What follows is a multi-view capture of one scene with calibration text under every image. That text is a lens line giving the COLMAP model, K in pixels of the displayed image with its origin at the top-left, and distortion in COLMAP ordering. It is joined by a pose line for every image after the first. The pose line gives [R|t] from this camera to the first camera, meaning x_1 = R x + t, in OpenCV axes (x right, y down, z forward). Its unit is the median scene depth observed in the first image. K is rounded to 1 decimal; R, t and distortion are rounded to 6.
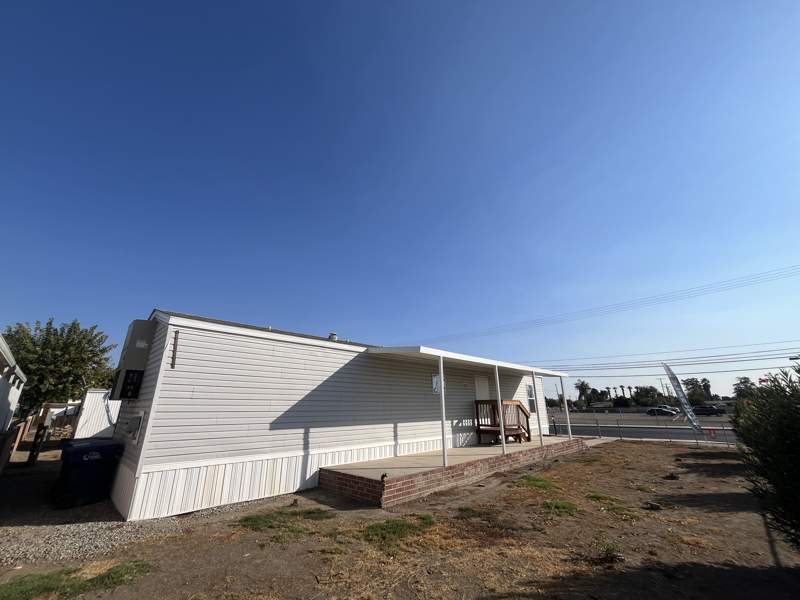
lens RADIAL K [[319.9, 0, 401.6], [0, 319.9, 299.8], [0, 0, 1]] dist [-0.006430, 0.000171]
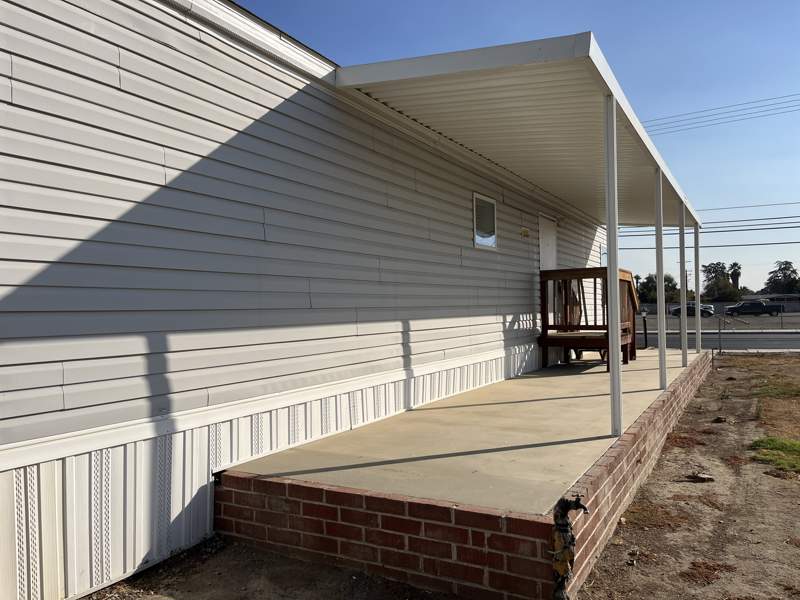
lens RADIAL K [[605.5, 0, 400.4], [0, 605.5, 301.3], [0, 0, 1]] dist [0.053781, -0.060175]
pose [[0.969546, -0.013740, 0.244522, -0.198882], [-0.060604, 0.953913, 0.293901, 0.199287], [-0.237291, -0.299770, 0.924030, 0.463558]]
